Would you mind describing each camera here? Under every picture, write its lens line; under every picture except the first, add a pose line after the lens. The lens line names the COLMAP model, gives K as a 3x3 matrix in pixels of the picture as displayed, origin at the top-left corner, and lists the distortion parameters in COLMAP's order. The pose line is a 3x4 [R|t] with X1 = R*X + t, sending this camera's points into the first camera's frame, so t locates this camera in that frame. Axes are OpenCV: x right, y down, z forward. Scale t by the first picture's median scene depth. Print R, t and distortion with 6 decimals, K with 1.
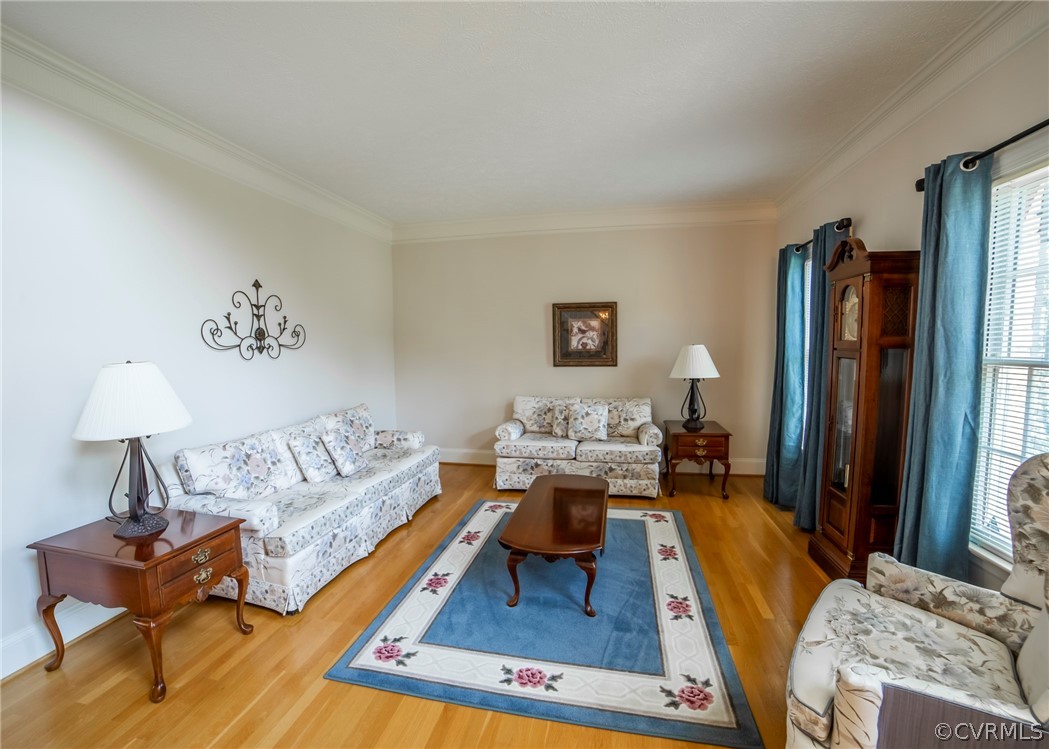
lens RADIAL K [[479.5, 0, 542.9], [0, 479.5, 383.7], [0, 0, 1]] dist [-0.103919, 0.040574]
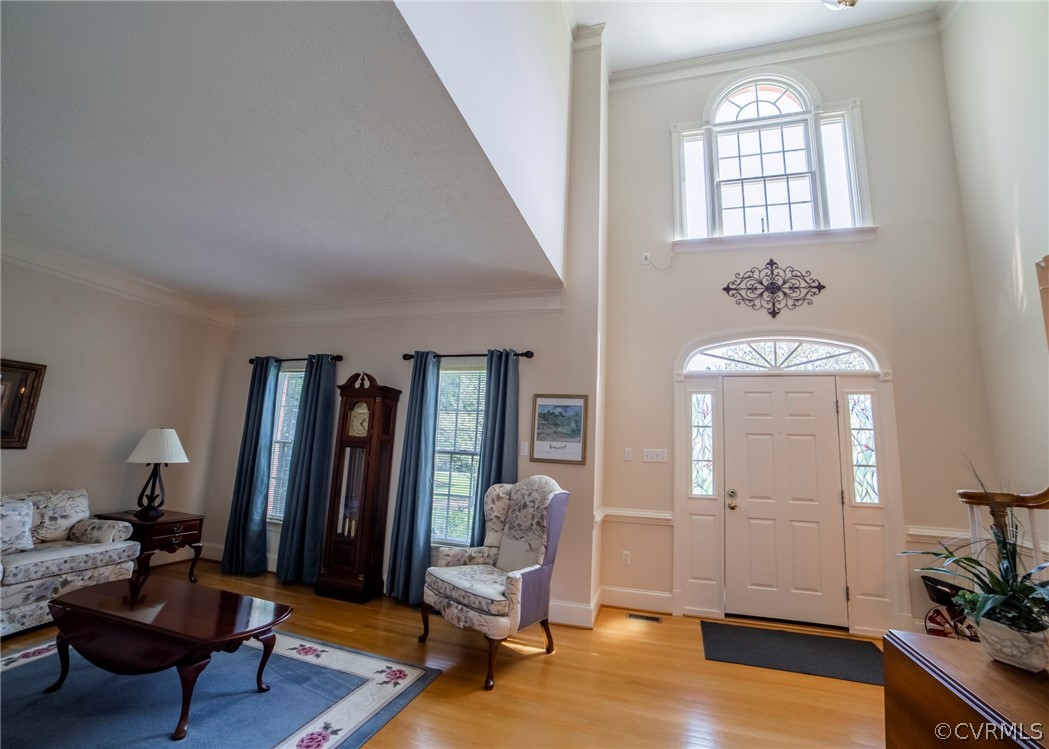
lens RADIAL K [[464.2, 0, 513.4], [0, 464.2, 377.8], [0, 0, 1]] dist [-0.097836, 0.035978]
pose [[0.097520, 0.178151, 0.979159, -0.599879], [0.042032, 0.982233, -0.182897, 0.014086], [-0.994346, 0.058992, 0.088299, 0.224249]]
